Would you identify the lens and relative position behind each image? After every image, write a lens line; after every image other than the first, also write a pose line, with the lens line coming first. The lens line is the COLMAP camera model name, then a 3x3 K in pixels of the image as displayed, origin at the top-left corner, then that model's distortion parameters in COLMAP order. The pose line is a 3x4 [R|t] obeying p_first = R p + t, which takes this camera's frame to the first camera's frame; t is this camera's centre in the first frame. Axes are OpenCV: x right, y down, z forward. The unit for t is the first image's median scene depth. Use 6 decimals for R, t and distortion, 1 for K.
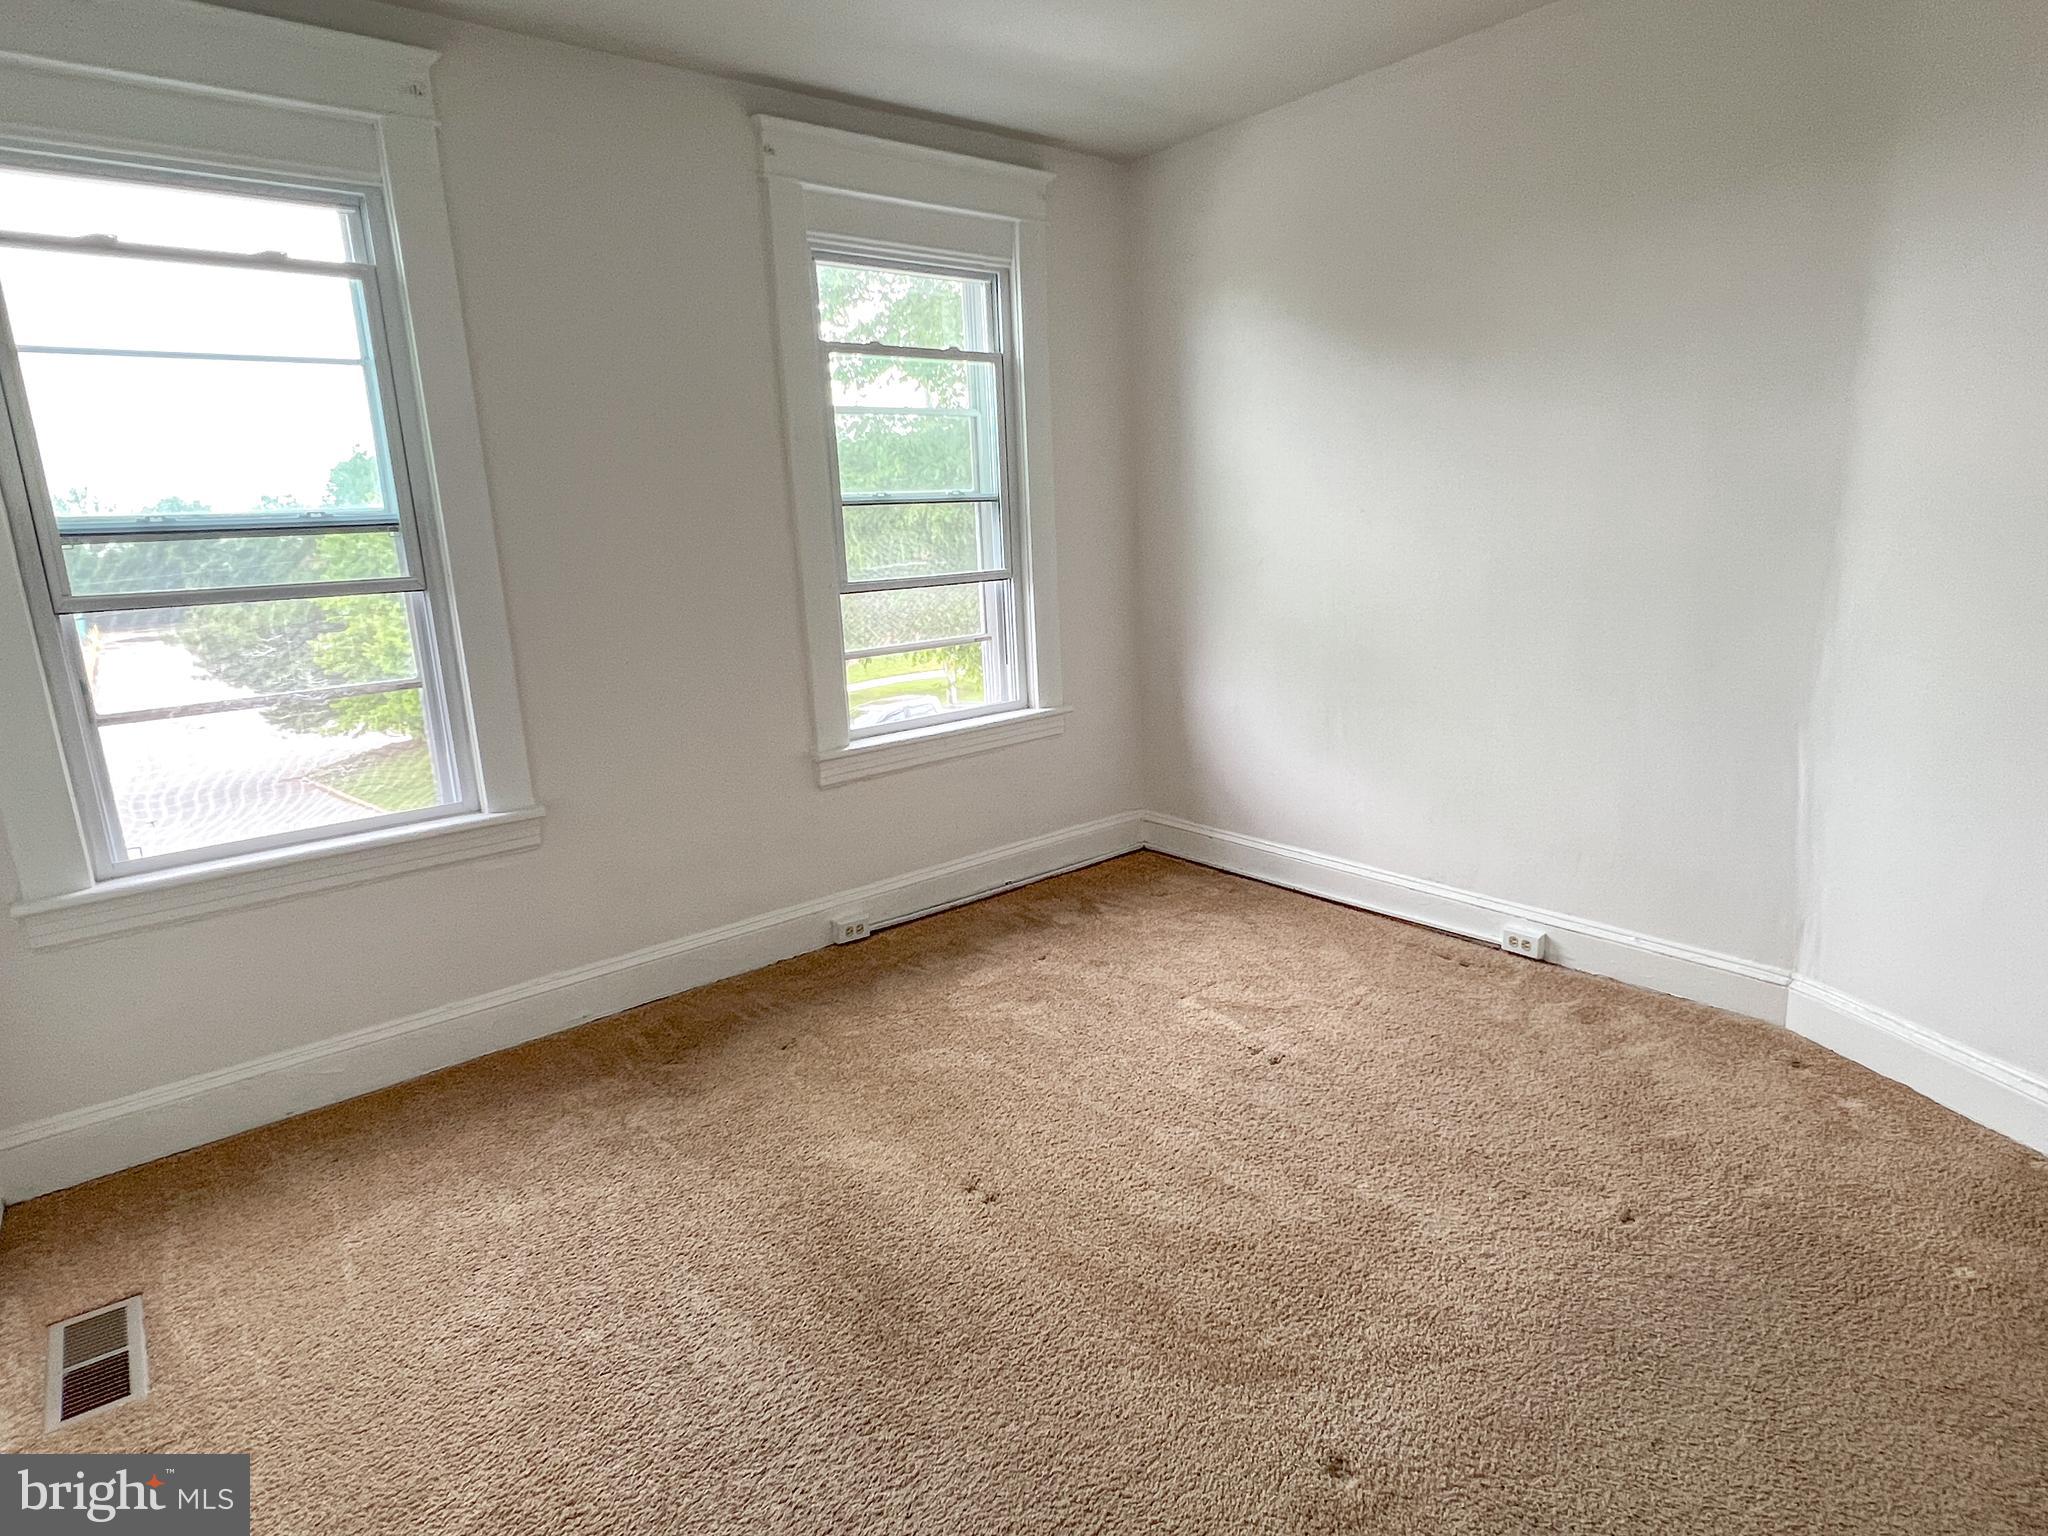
lens RADIAL K [[1143.4, 0, 1028.8], [0, 1143.4, 768.5], [0, 0, 1]] dist [0.005211, -0.000861]
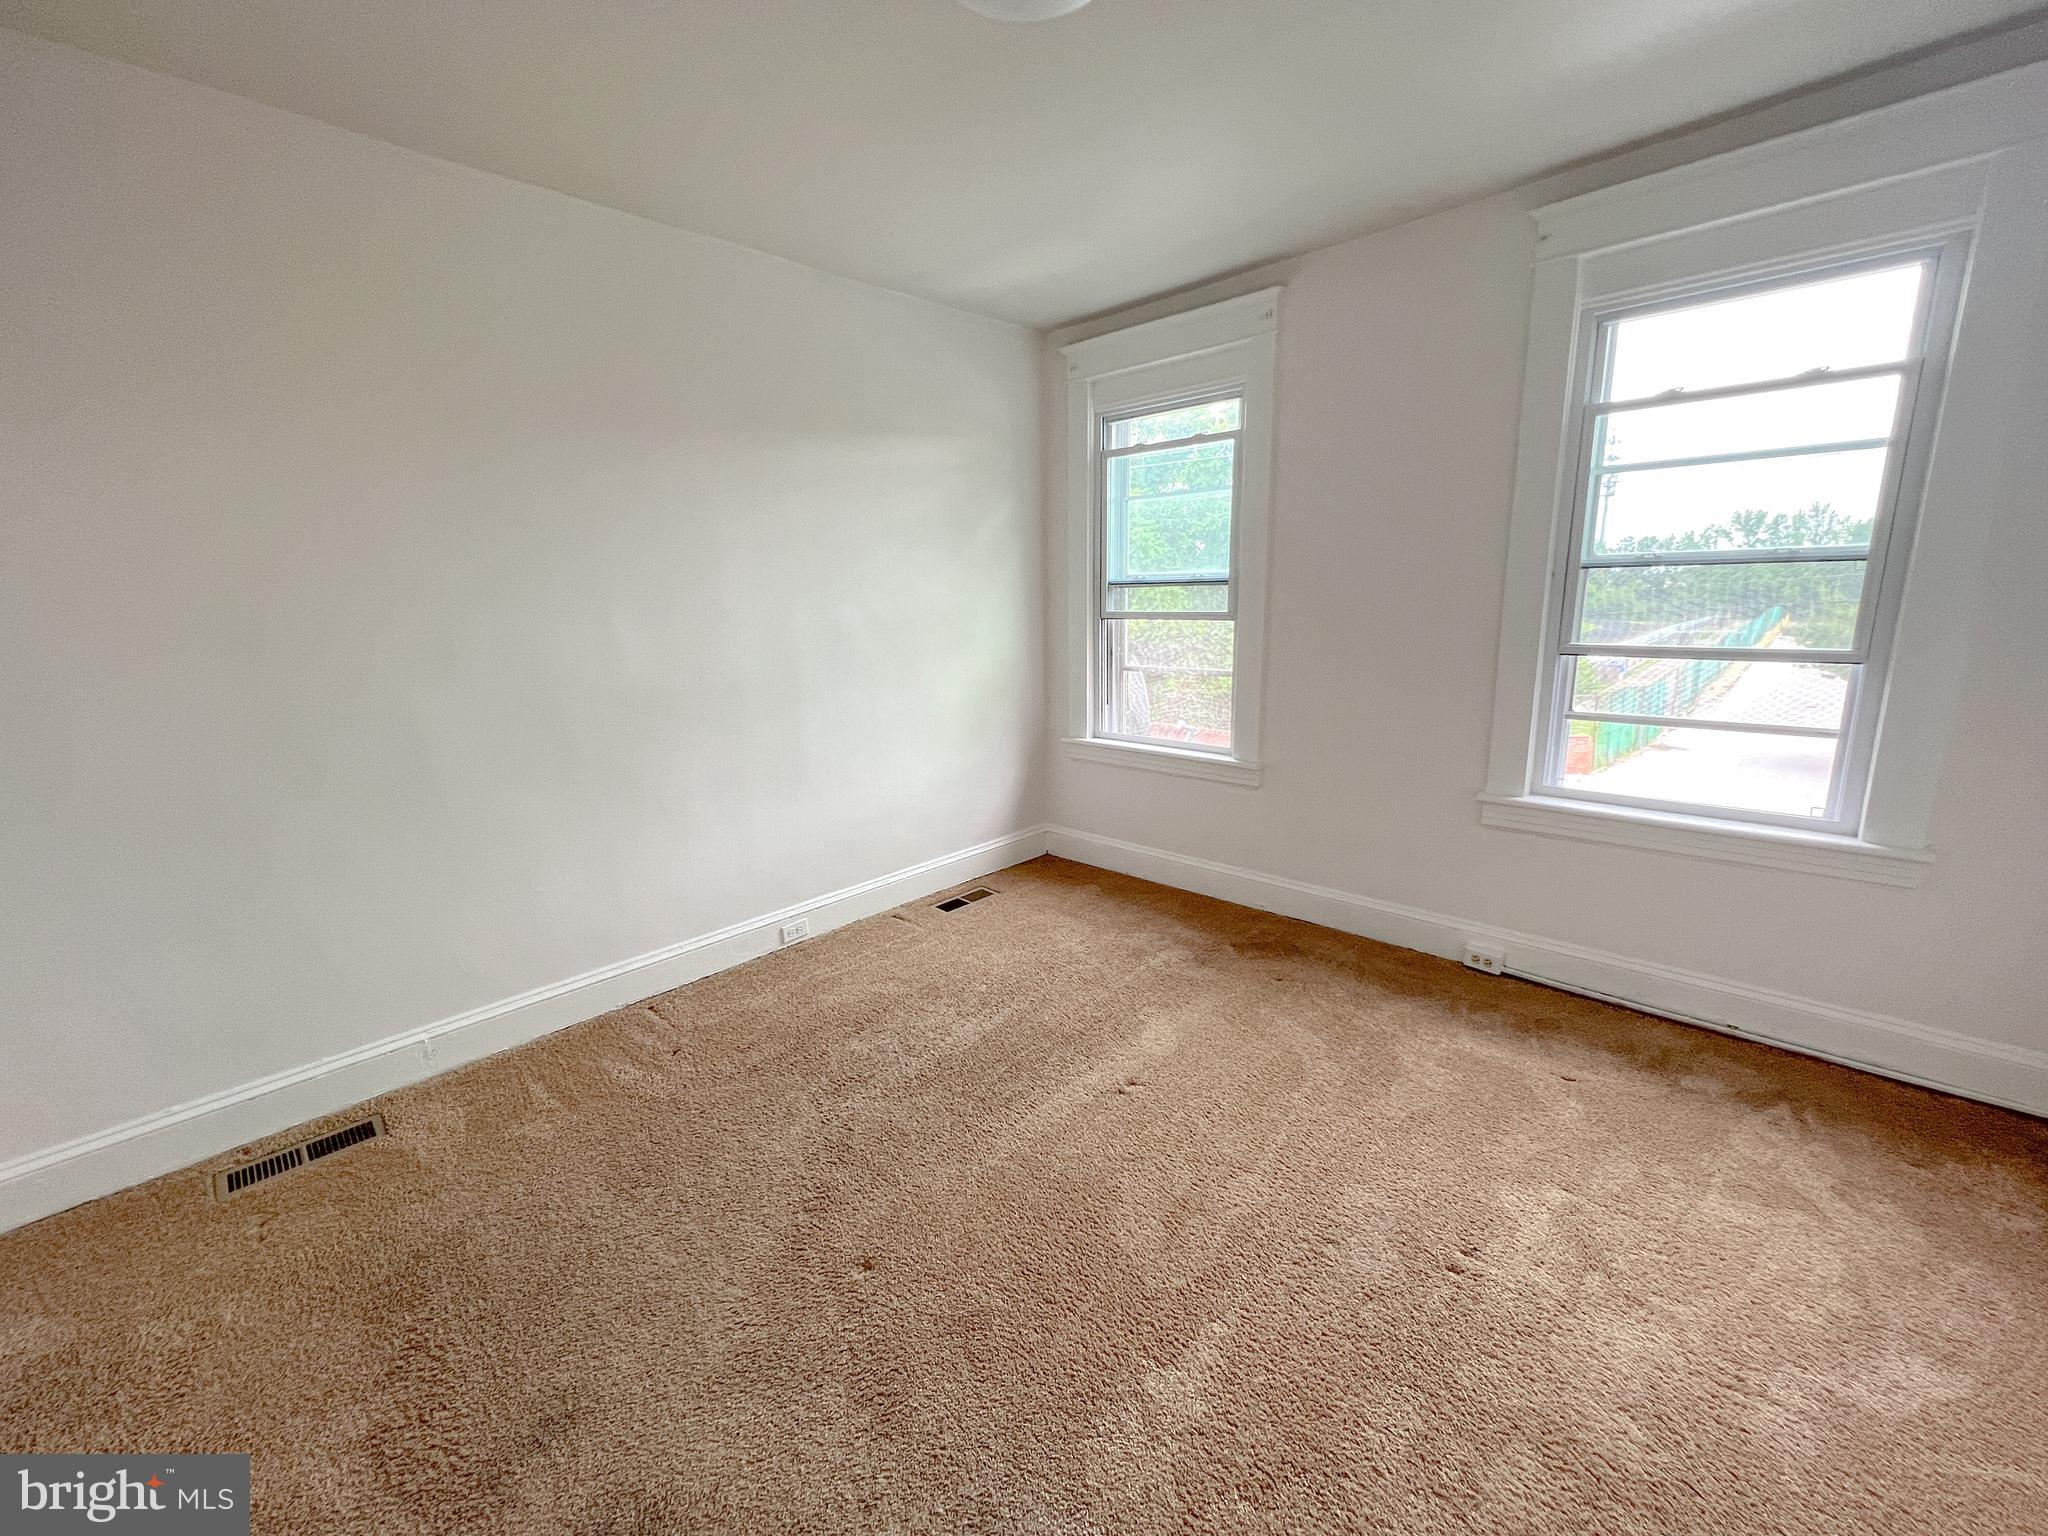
lens RADIAL K [[827.7, 0, 1018.1], [0, 827.7, 768.5], [0, 0, 1]] dist [0.002135, 0.000297]
pose [[0.098208, 0.246998, -0.964026, 0.566289], [-0.201561, 0.953569, 0.223785, -0.131792], [0.974540, 0.172333, 0.143433, 0.465800]]
